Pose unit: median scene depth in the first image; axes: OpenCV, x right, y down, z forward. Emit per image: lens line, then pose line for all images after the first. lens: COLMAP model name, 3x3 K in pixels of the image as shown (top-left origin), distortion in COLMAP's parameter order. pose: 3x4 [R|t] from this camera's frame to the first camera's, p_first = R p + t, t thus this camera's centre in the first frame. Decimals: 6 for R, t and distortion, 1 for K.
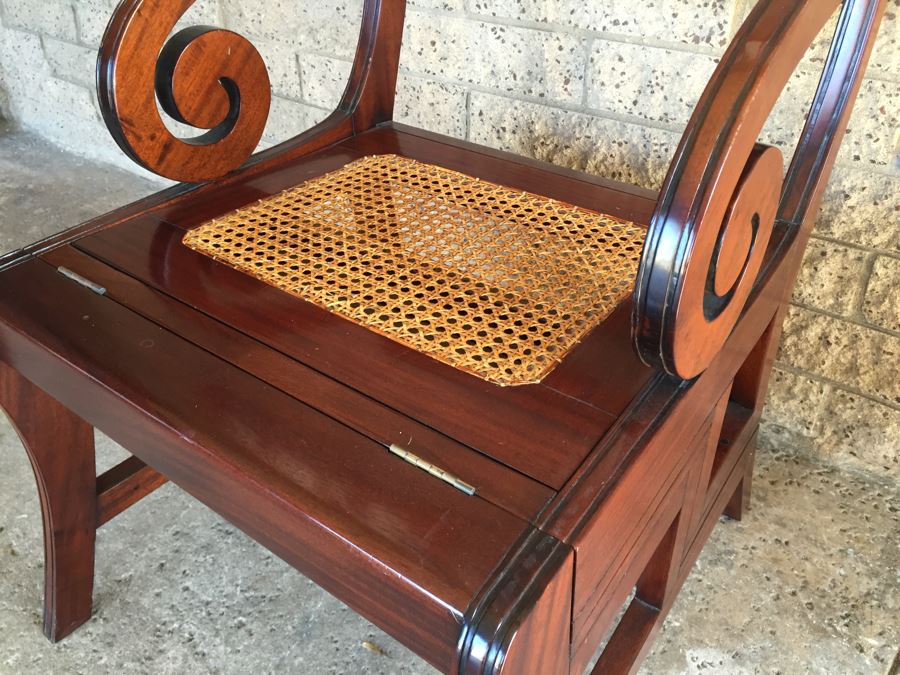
lens RADIAL K [[769.7, 0, 446.0], [0, 769.7, 335.3], [0, 0, 1]] dist [0.094999, -0.140222]
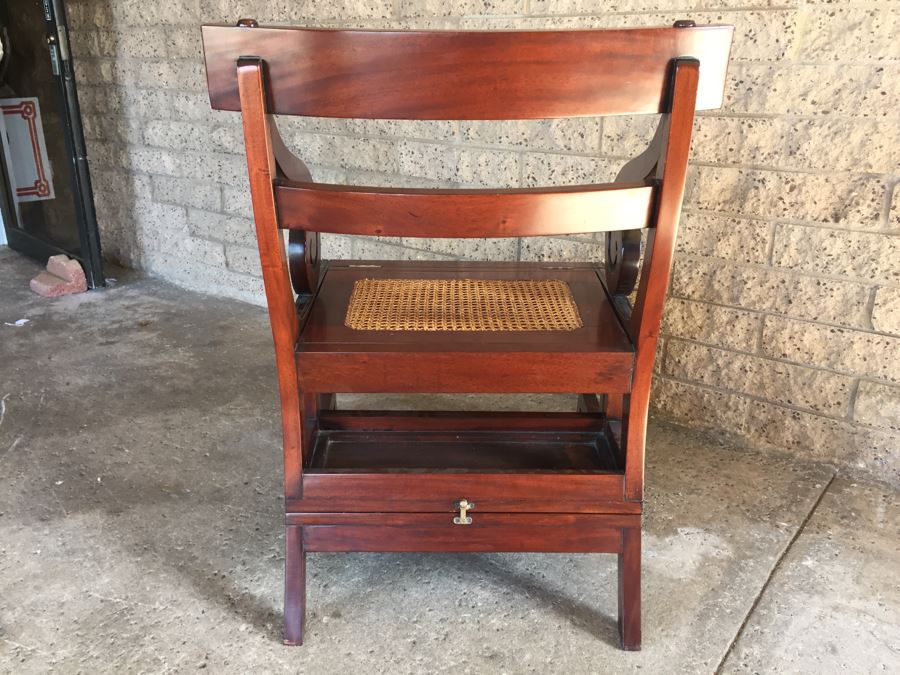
lens RADIAL K [[769.7, 0, 445.5], [0, 769.7, 335.5], [0, 0, 1]] dist [0.094999, -0.140222]
pose [[0.998662, 0.008749, 0.050969, -0.248425], [0.003591, 0.971475, -0.237116, 0.333051], [-0.051589, 0.236982, 0.970143, -0.624354]]
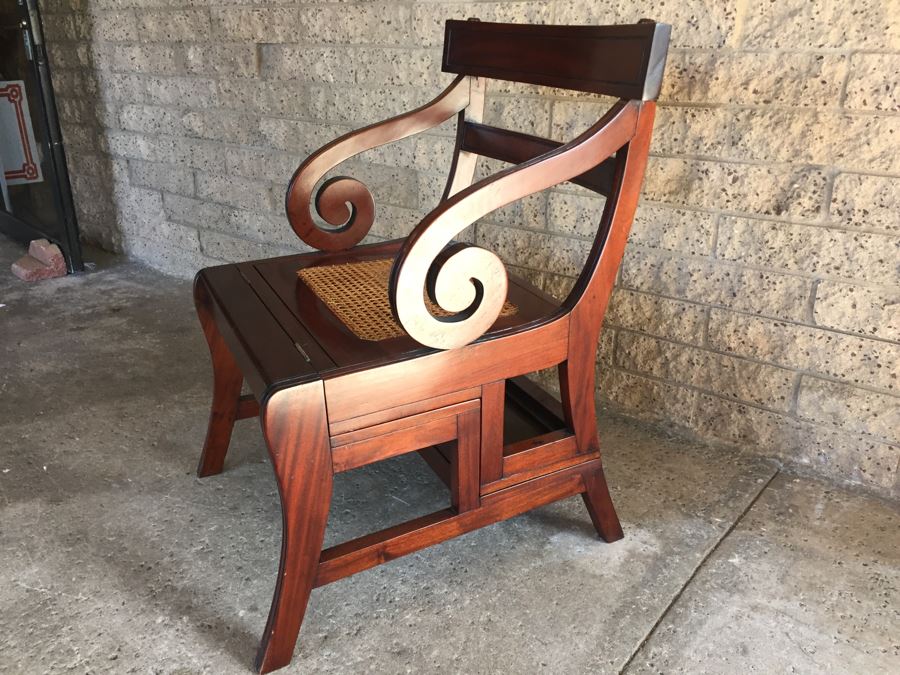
lens RADIAL K [[769.7, 0, 446.0], [0, 769.7, 335.3], [0, 0, 1]] dist [0.094999, -0.140222]
pose [[0.999660, 0.011307, 0.023504, -0.082108], [-0.006188, 0.978239, -0.207389, 0.299585], [-0.025337, 0.207173, 0.977976, -0.632661]]
